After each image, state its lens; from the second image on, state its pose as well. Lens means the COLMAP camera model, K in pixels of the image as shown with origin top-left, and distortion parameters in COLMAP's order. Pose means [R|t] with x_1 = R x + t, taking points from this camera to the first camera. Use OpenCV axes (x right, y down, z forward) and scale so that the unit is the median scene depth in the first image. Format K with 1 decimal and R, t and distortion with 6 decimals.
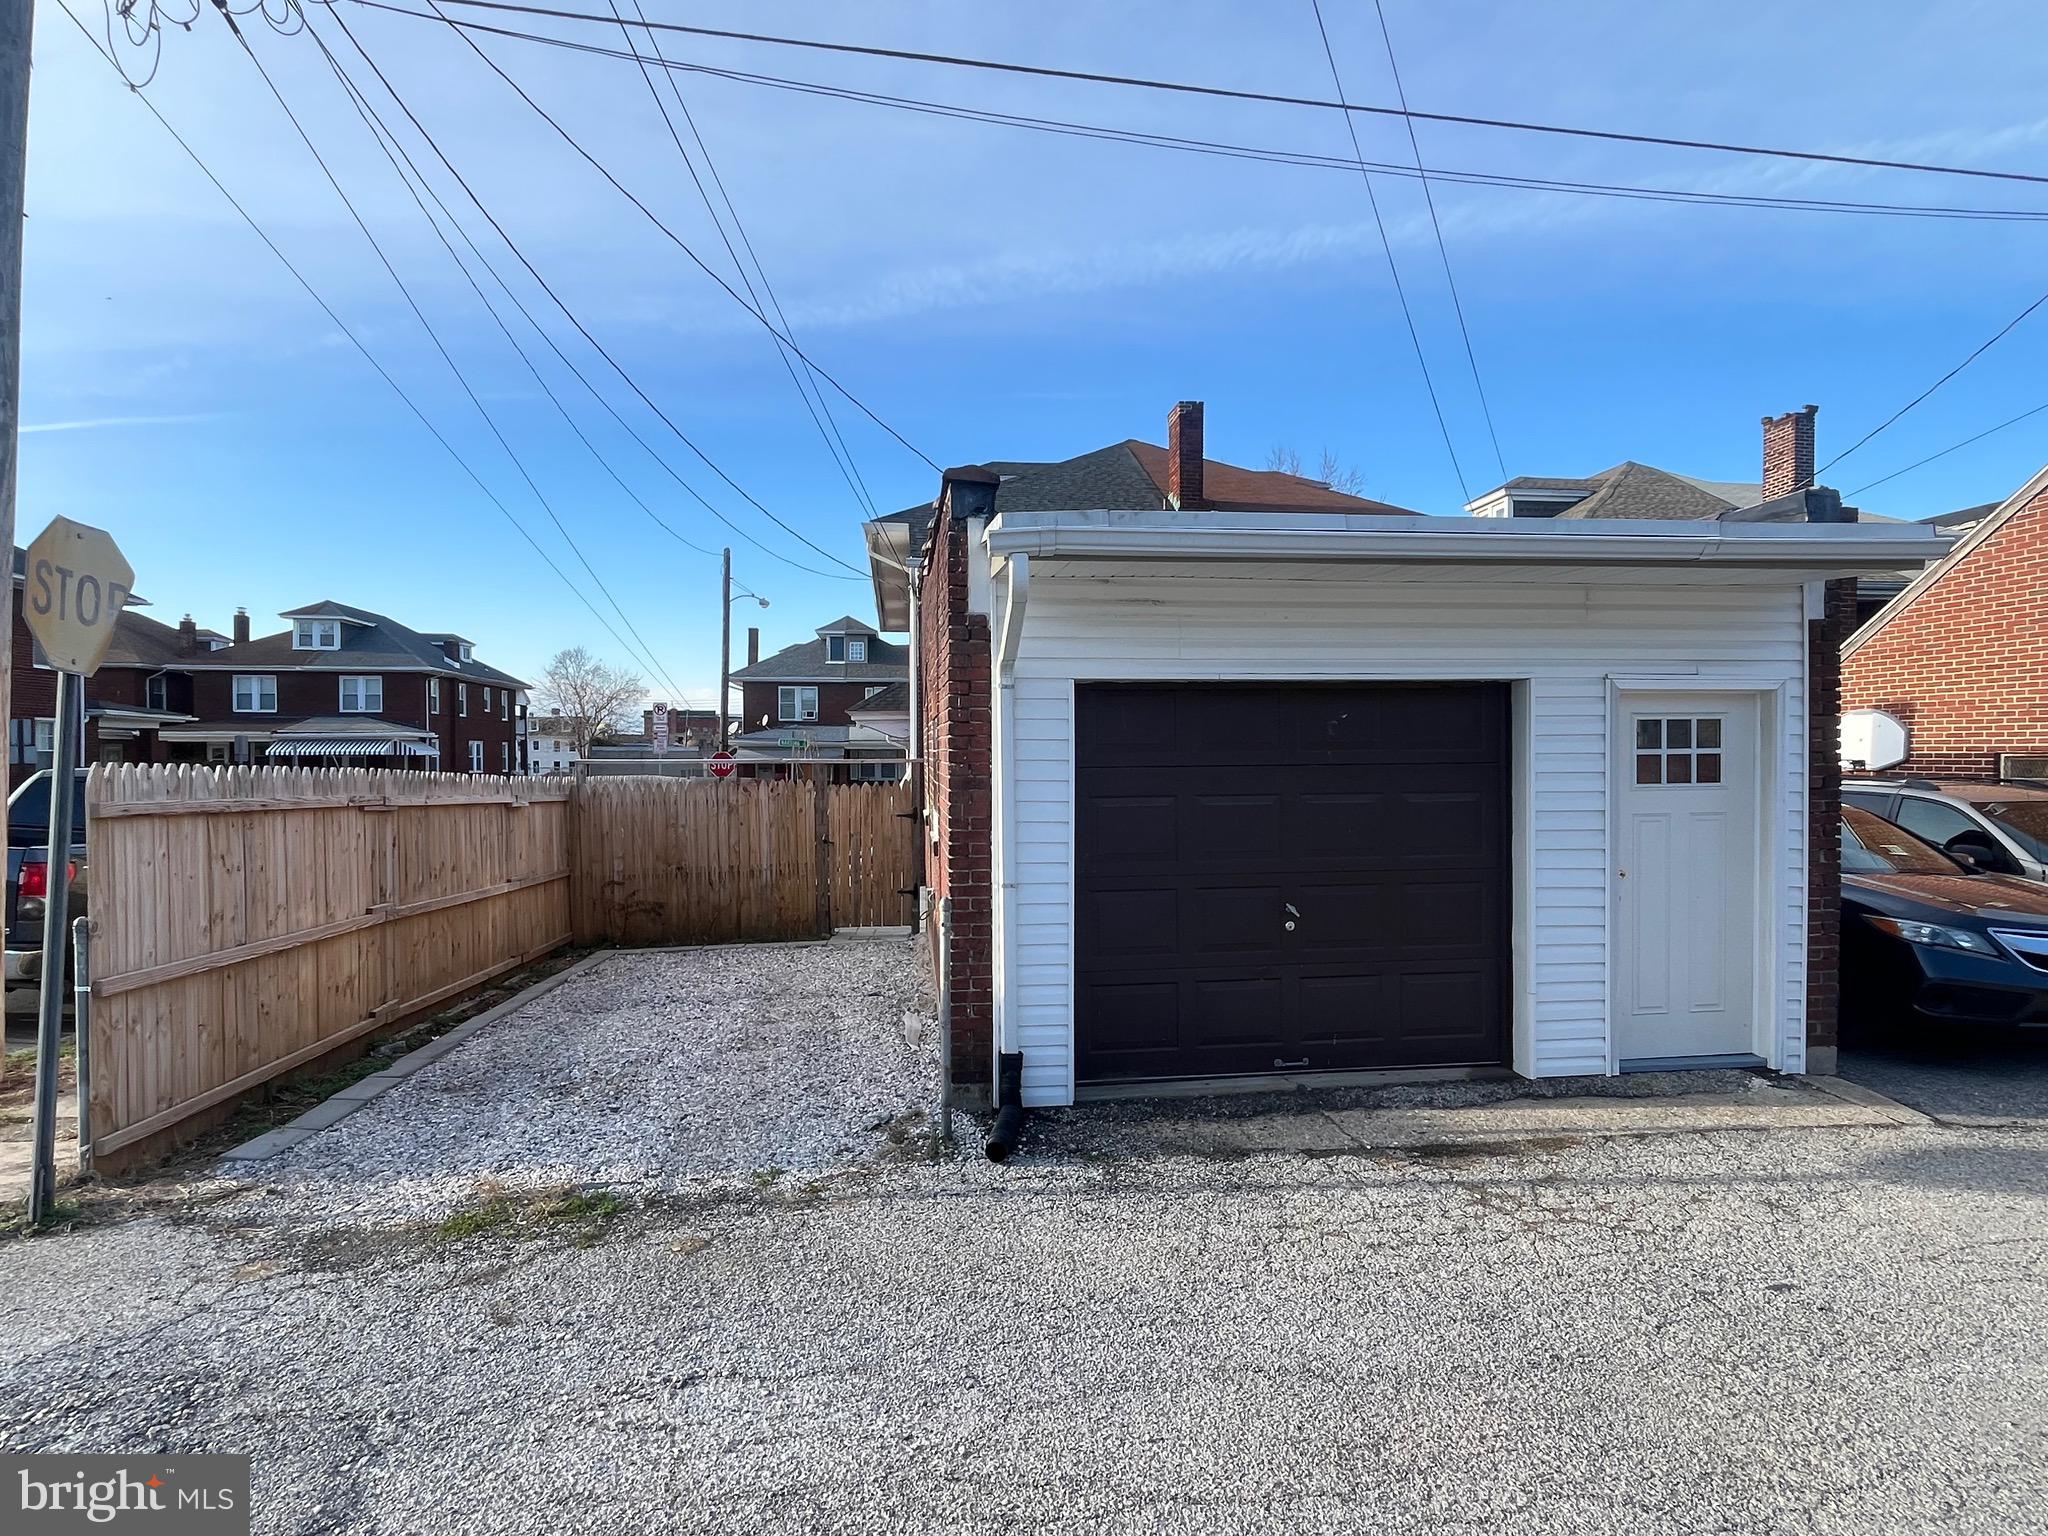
lens RADIAL K [[1035.8, 0, 1031.6], [0, 1035.8, 769.2], [0, 0, 1]] dist [0.000834, -0.000331]
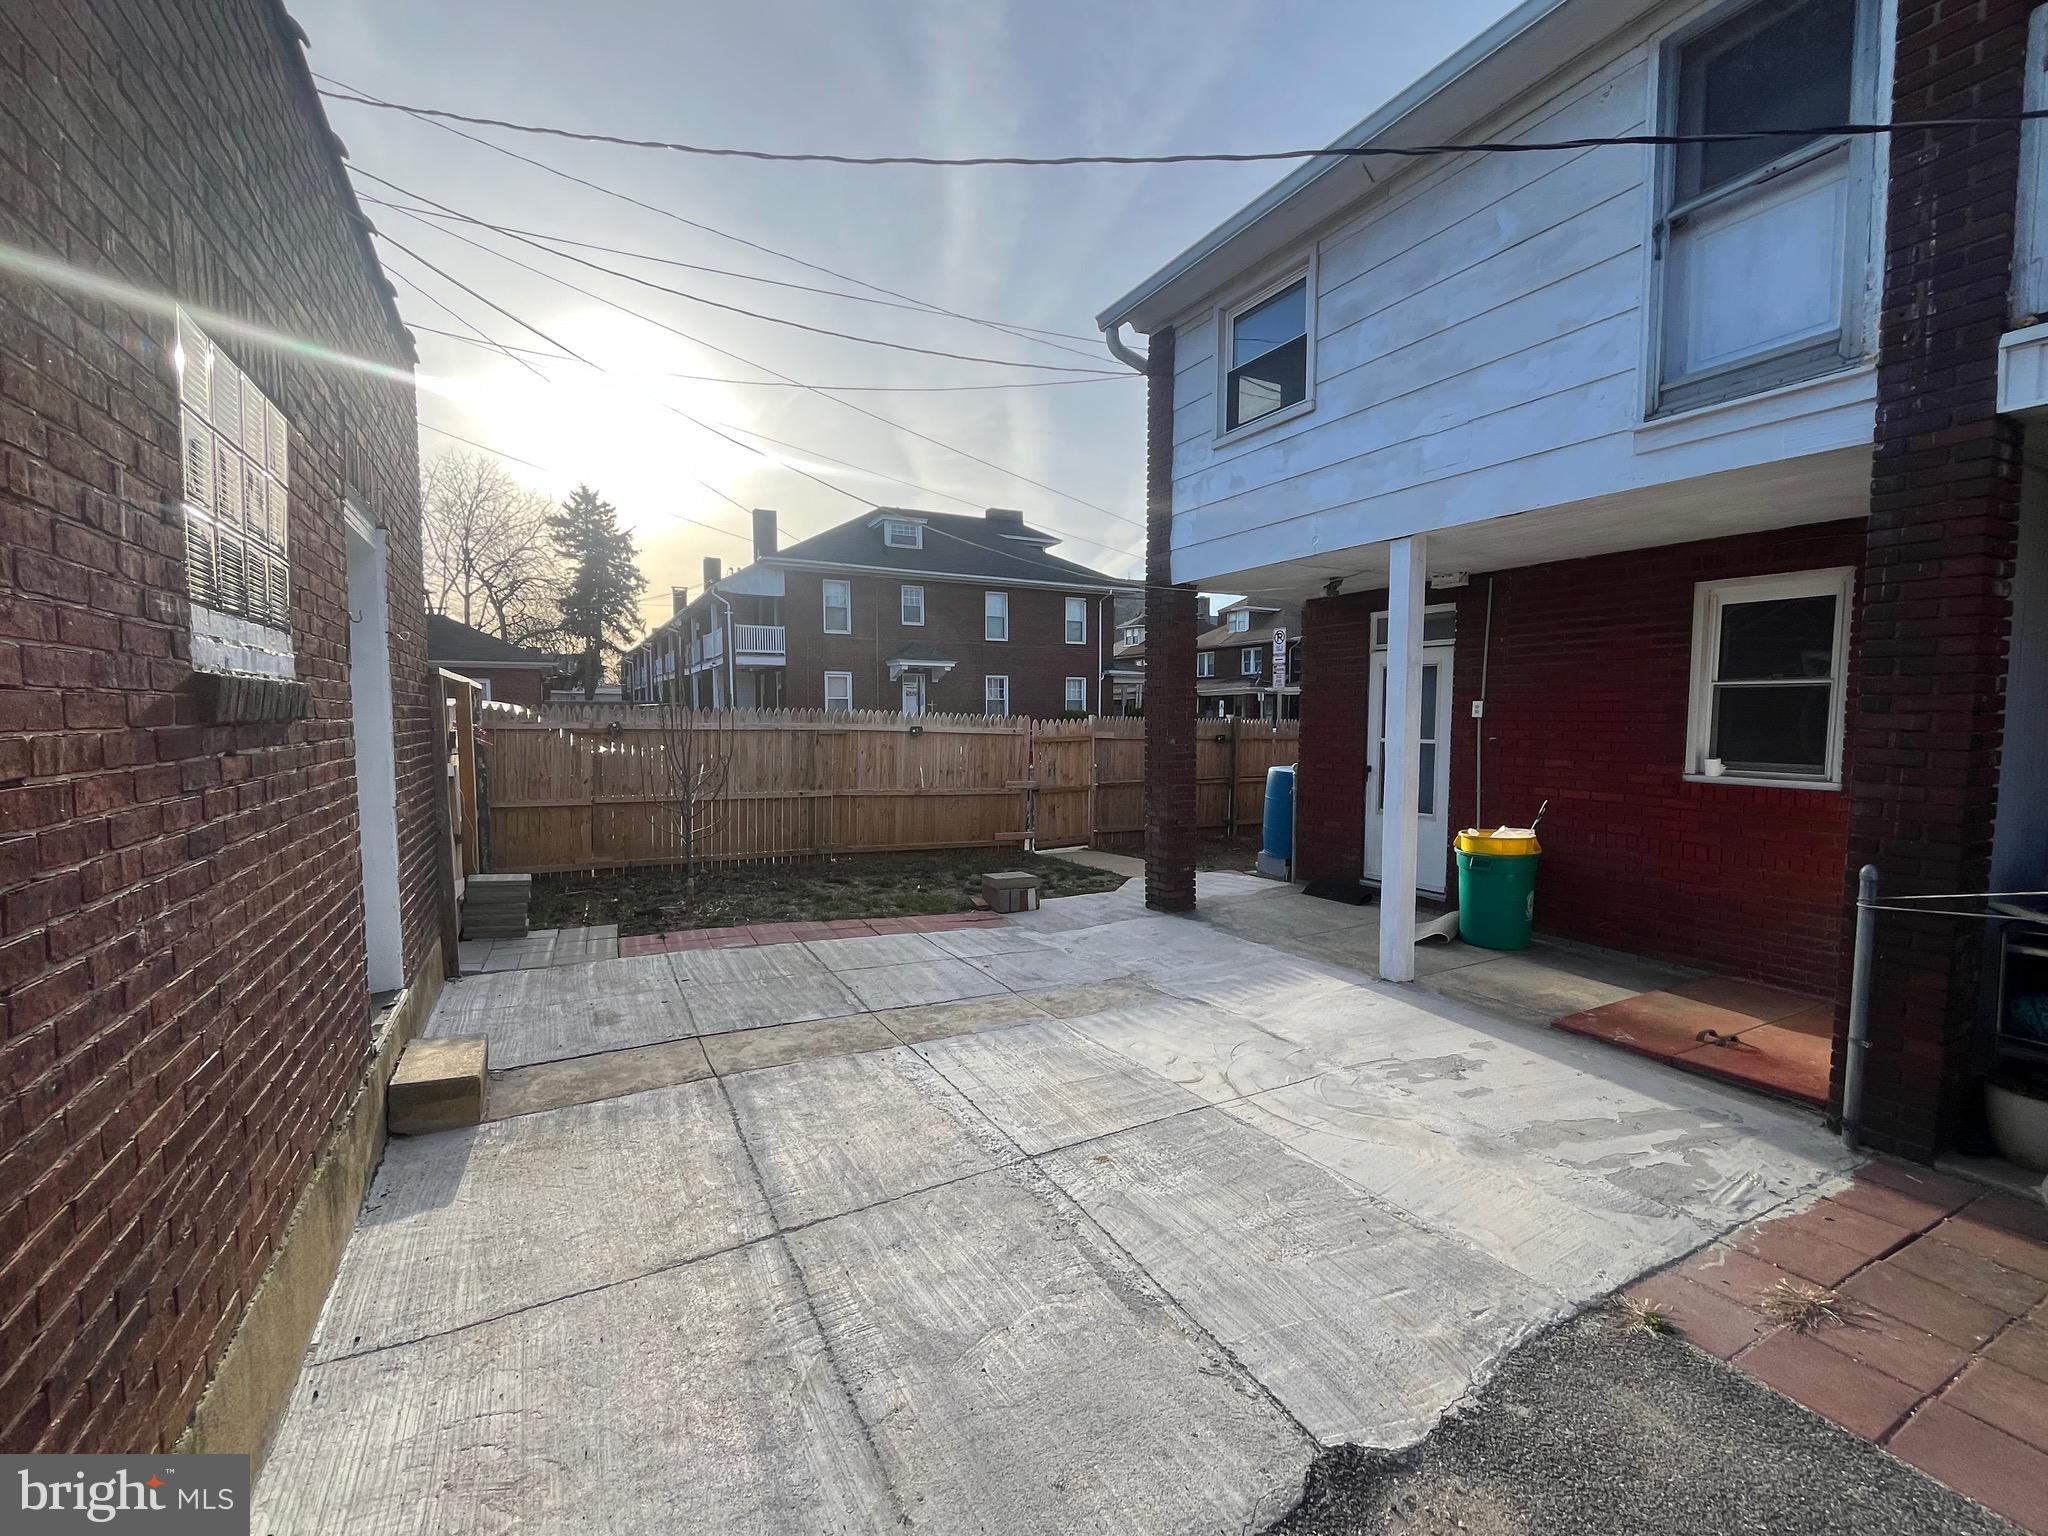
lens RADIAL K [[875.9, 0, 1023.3], [0, 875.9, 771.2], [0, 0, 1]] dist [-0.002736, -0.001063]
pose [[0.358593, 0.065376, -0.931202, 0.911834], [-0.009803, 0.997753, 0.066273, 0.001653], [0.933442, -0.014637, 0.358429, 2.272765]]
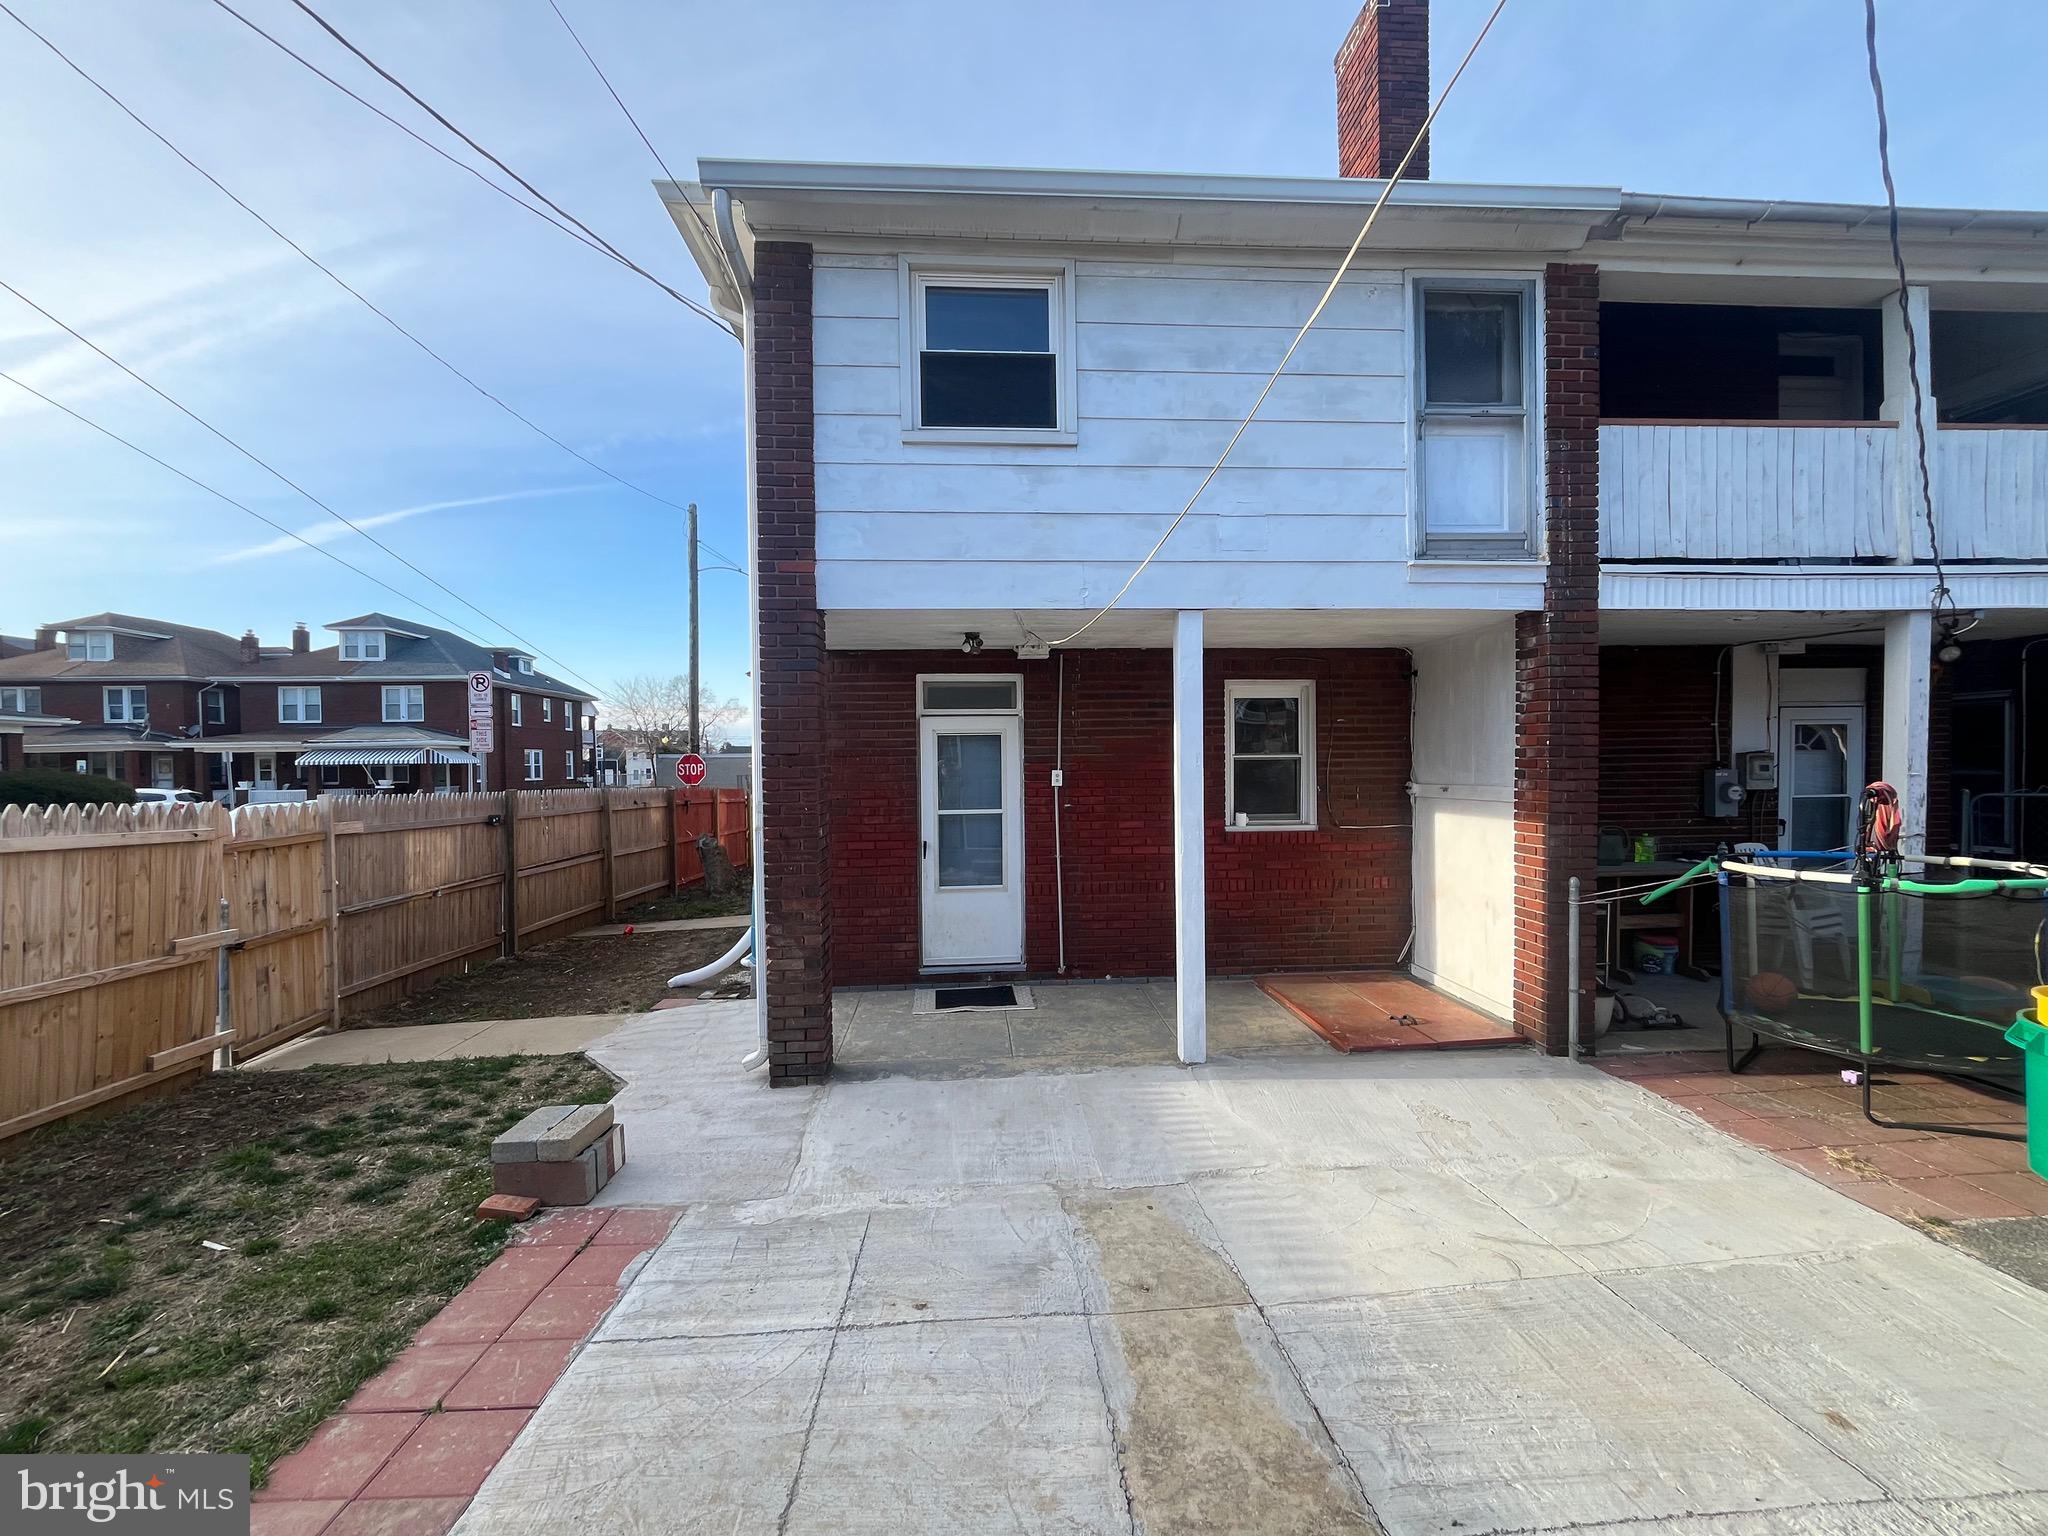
lens RADIAL K [[823.2, 0, 1023.7], [0, 823.2, 773.7], [0, 0, 1]] dist [-0.004381, -0.000015]
pose [[0.998377, -0.008208, -0.056364, 0.012176], [0.008432, 0.999957, 0.003747, -0.020884], [0.056331, -0.004216, 0.998403, 2.106288]]
